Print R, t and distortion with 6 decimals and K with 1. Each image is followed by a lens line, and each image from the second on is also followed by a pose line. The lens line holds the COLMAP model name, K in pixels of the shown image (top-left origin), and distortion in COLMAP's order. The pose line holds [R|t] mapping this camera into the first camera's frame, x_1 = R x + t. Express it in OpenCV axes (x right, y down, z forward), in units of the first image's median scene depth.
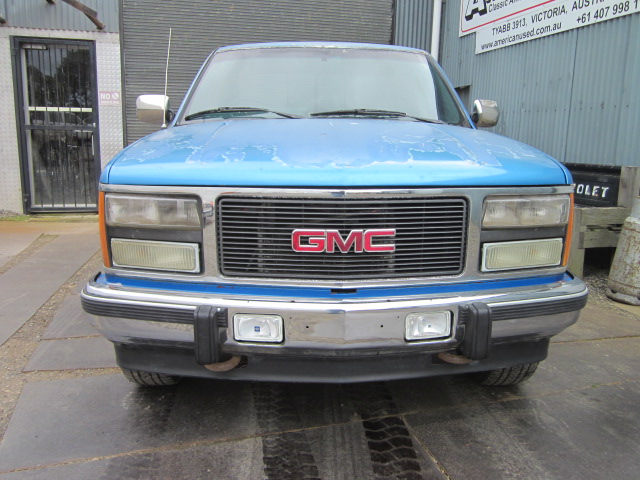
lens RADIAL K [[526.6, 0, 320.0], [0, 526.6, 240.0], [0, 0, 1]] dist [-0.030912, 0.005723]
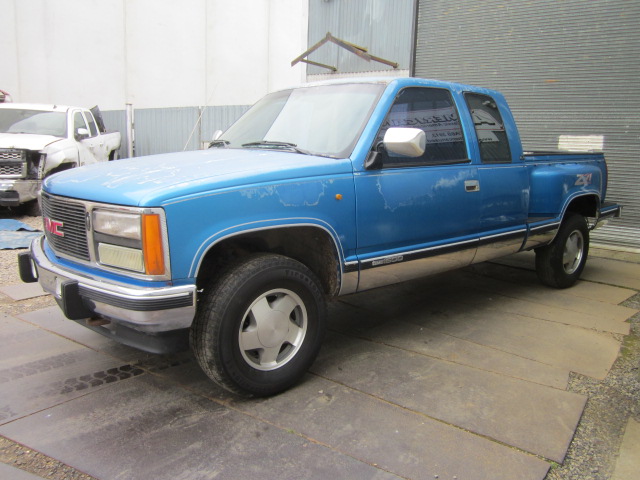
lens RADIAL K [[530.2, 0, 333.8], [0, 530.2, 240.1], [0, 0, 1]] dist [-0.037374, 0.006800]
pose [[0.637645, 0.142724, -0.756993, 1.167712], [-0.170328, 0.984486, 0.042142, -0.108612], [0.751264, 0.102065, 0.652062, 0.369838]]
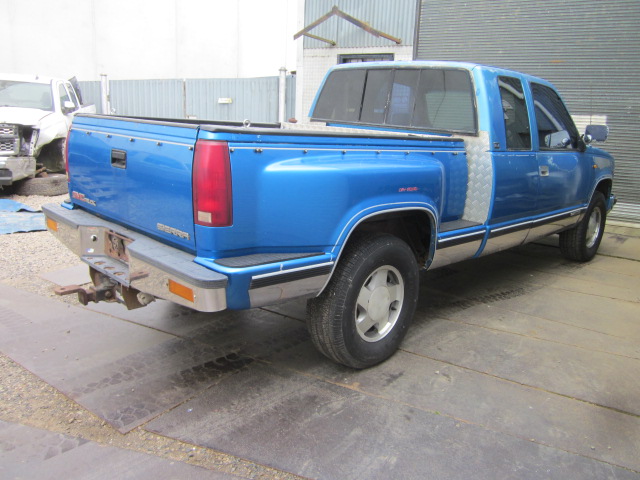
lens RADIAL K [[530.2, 0, 333.8], [0, 530.2, 240.1], [0, 0, 1]] dist [-0.037374, 0.006800]
pose [[0.711904, 0.171286, -0.681068, 0.939089], [-0.164954, 0.983452, 0.074911, -0.074925], [0.682629, 0.059015, 0.728378, 0.122551]]
